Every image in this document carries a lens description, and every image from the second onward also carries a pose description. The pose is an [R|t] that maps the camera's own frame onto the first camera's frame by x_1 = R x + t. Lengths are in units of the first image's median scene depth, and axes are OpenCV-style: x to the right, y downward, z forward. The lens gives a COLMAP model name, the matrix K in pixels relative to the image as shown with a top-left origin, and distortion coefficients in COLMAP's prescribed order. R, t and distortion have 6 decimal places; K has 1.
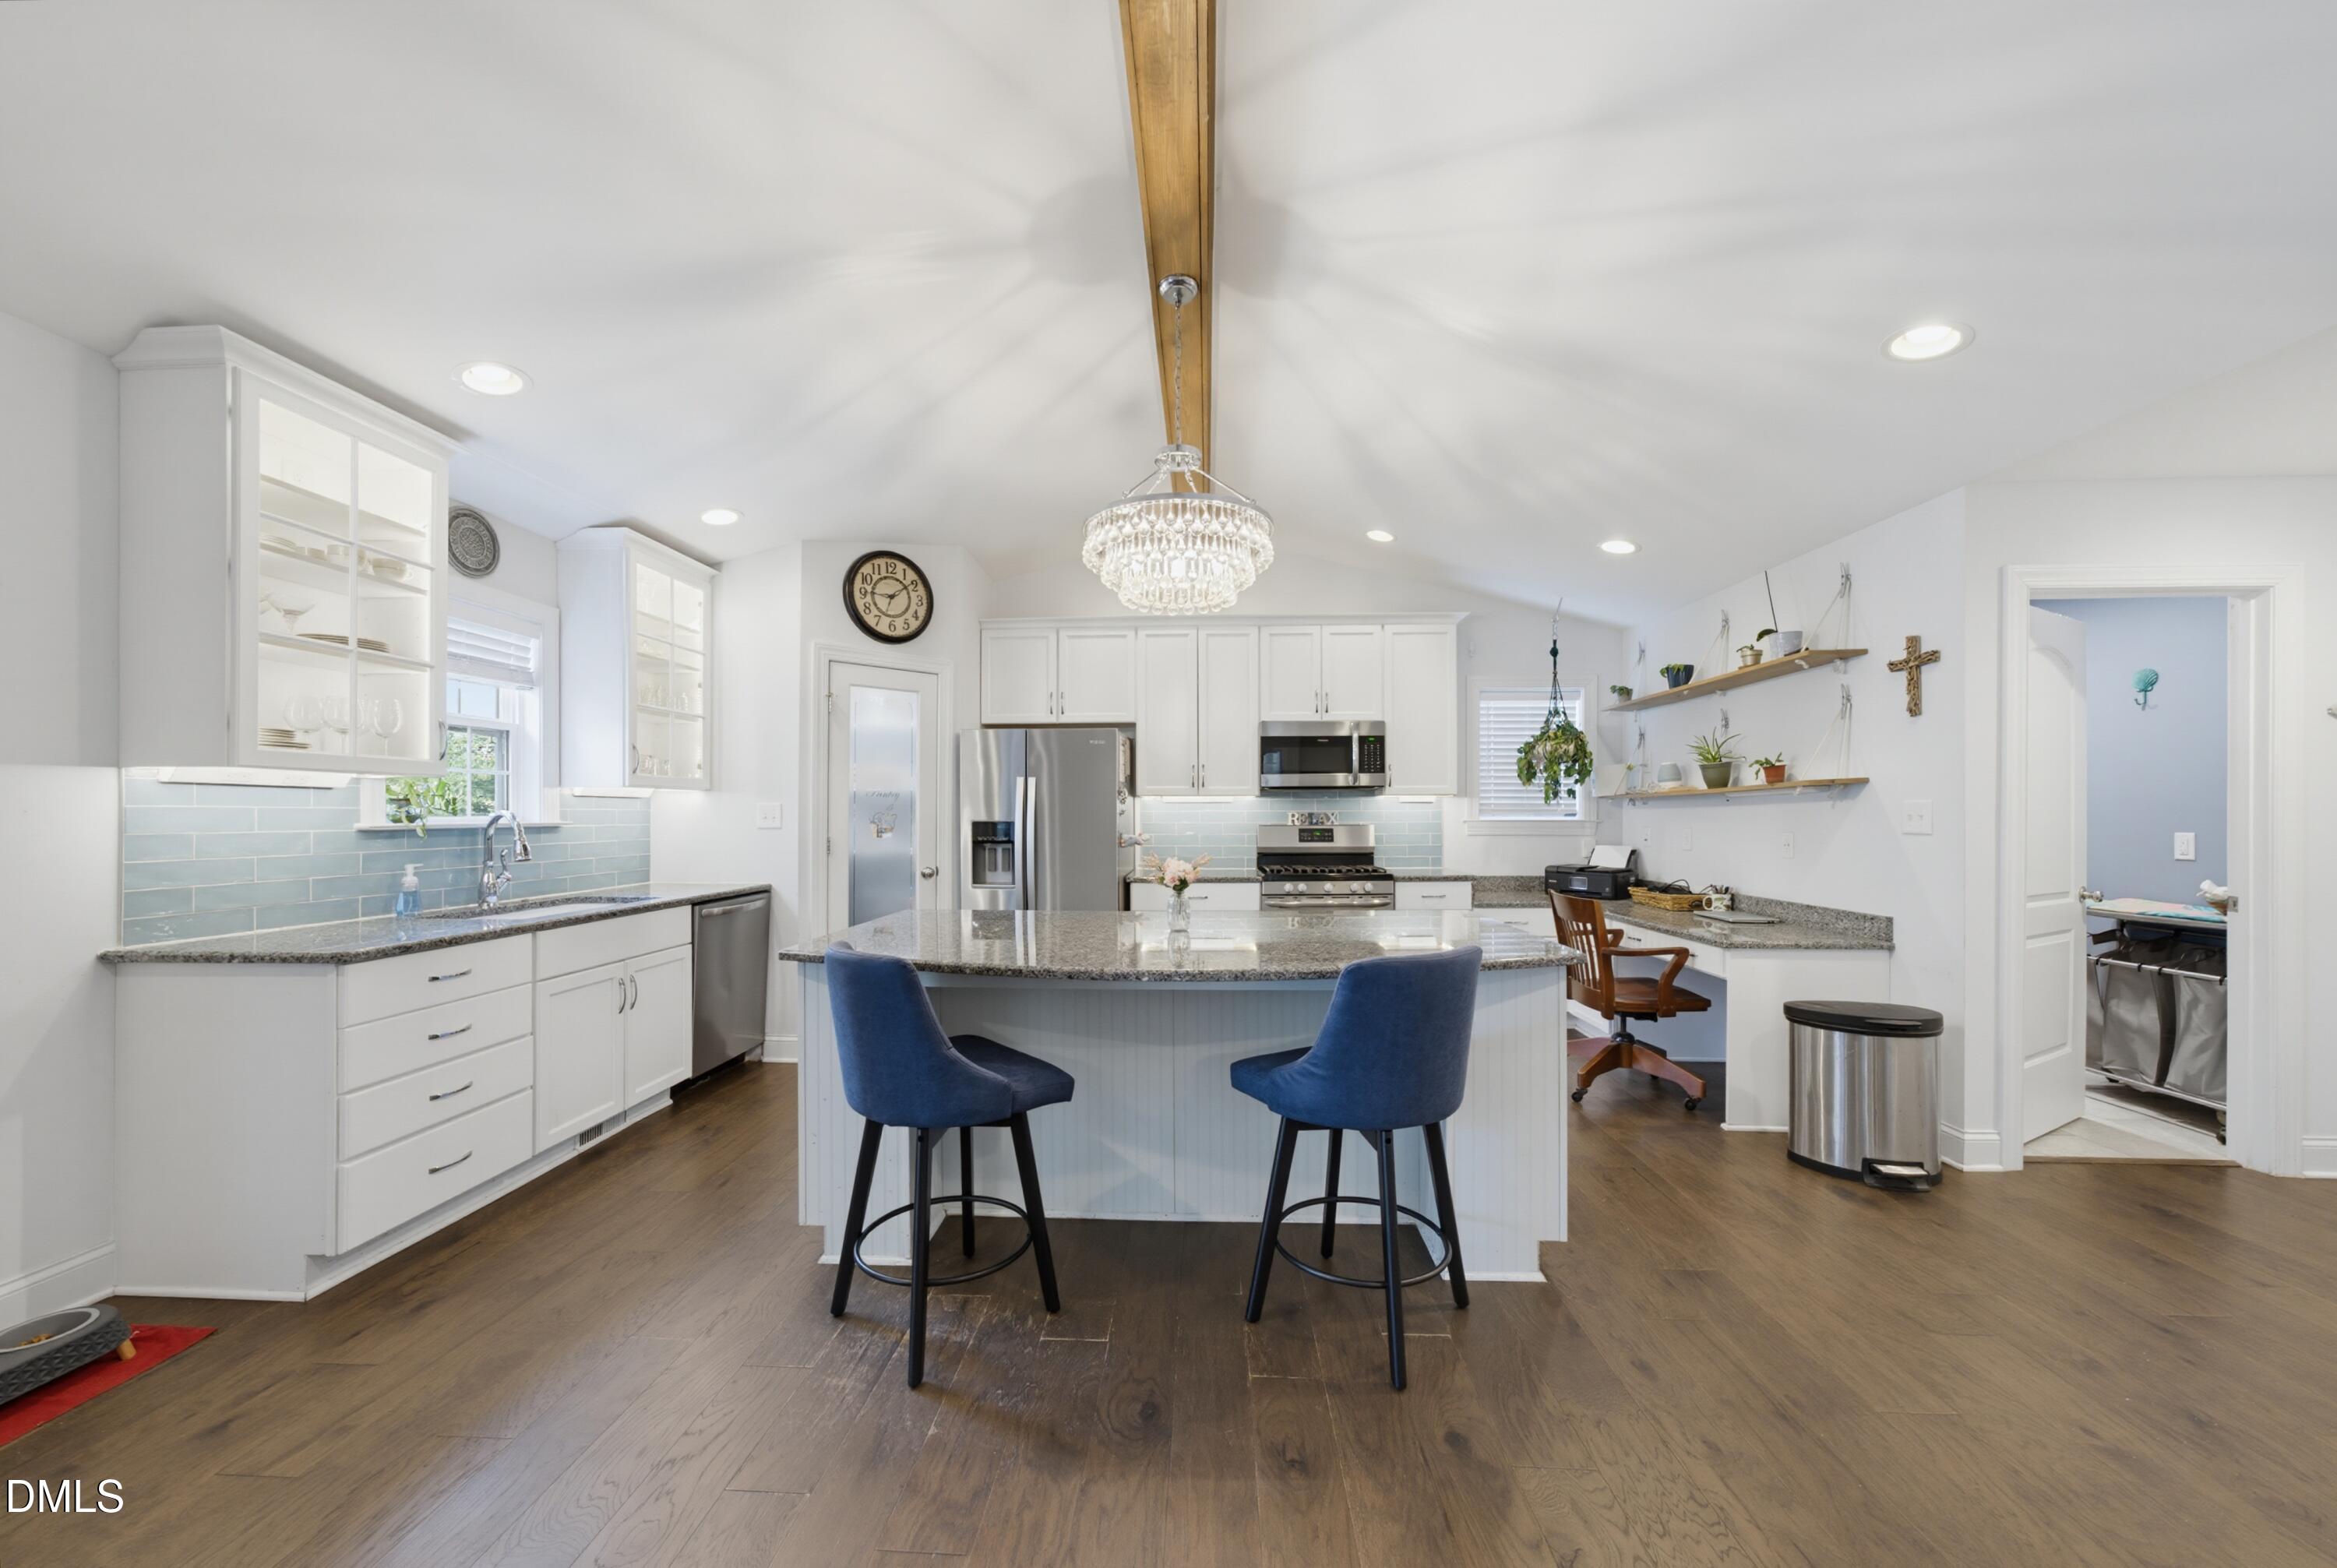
lens RADIAL K [[819.7, 0, 1168.4], [0, 819.7, 810.4], [0, 0, 1]] dist [-0.001334, 0.000357]
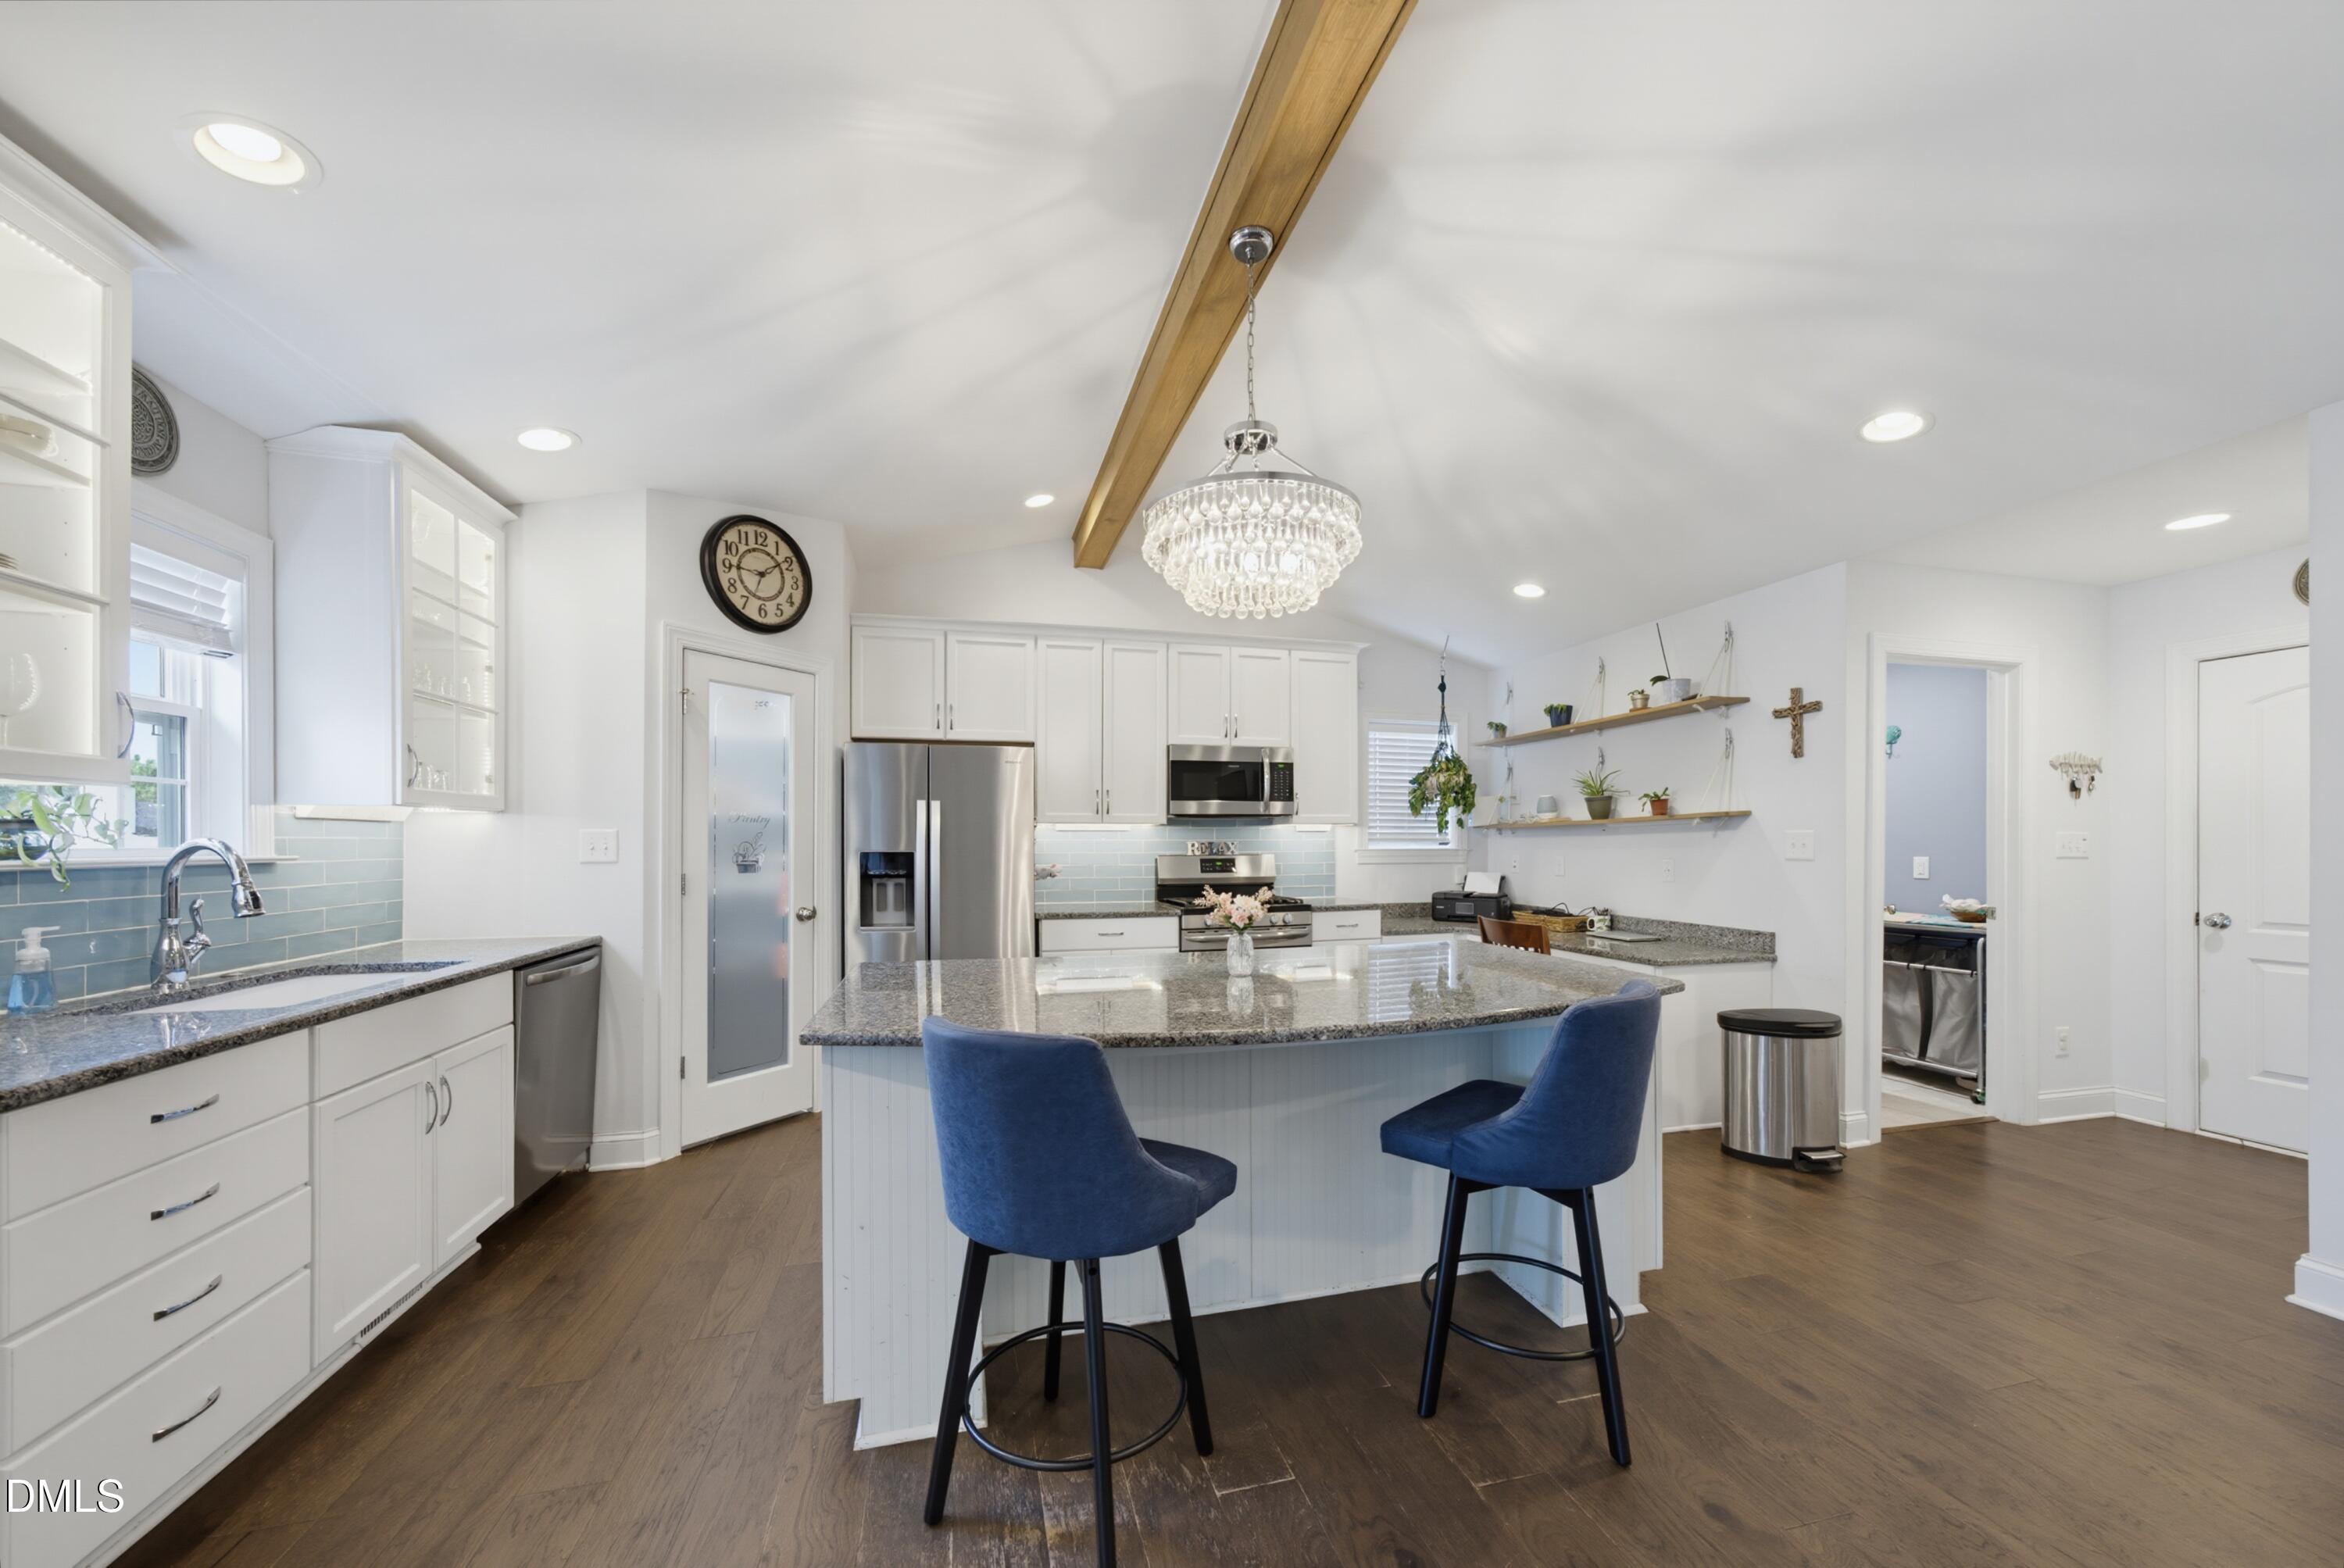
lens RADIAL K [[825.9, 0, 1174.2], [0, 825.9, 839.4], [0, 0, 1]] dist [0.000763, 0.000158]
pose [[0.955044, 0.000074, 0.296464, -0.205074], [-0.000019, 1.000000, -0.000187, 0.000392], [-0.296464, 0.000173, 0.955044, 0.111170]]
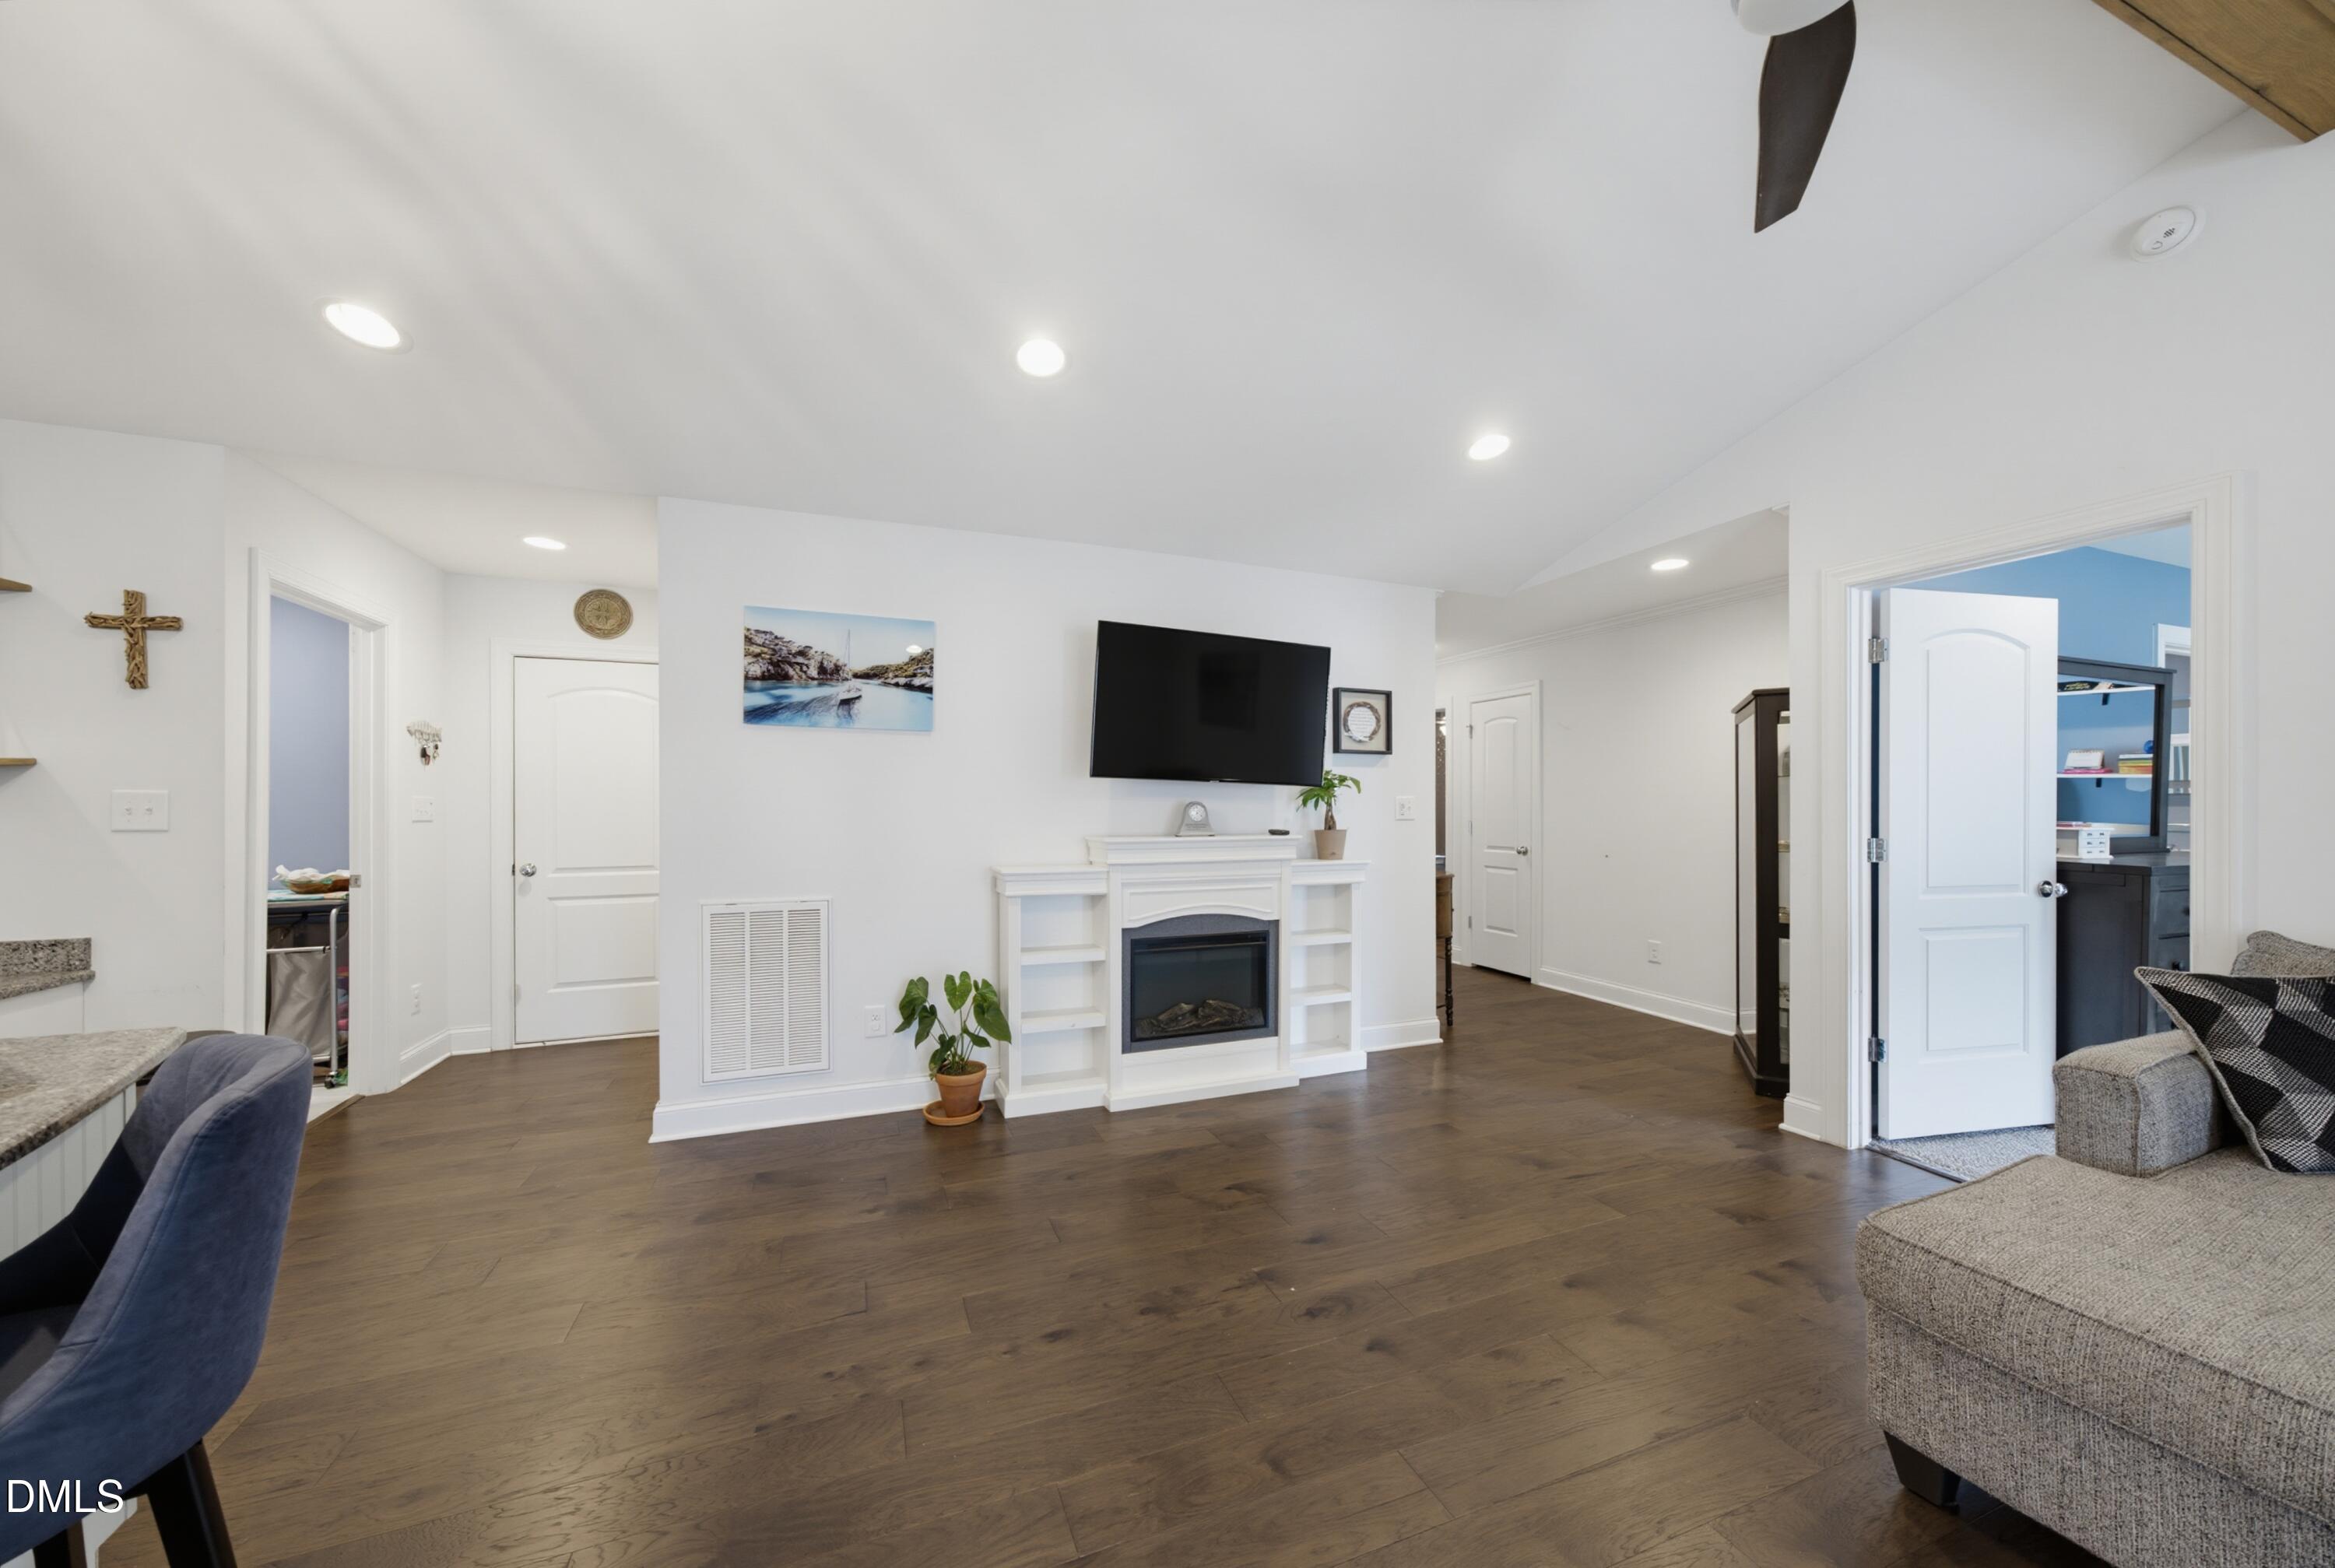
lens RADIAL K [[819.0, 0, 1167.4], [0, 819.0, 810.3], [0, 0, 1]] dist [-0.001334, 0.000357]
pose [[-0.409032, -0.007104, 0.912492, -0.201926], [-0.004427, 0.999973, 0.005800, -0.001368], [-0.912509, -0.001667, -0.409053, 0.291236]]
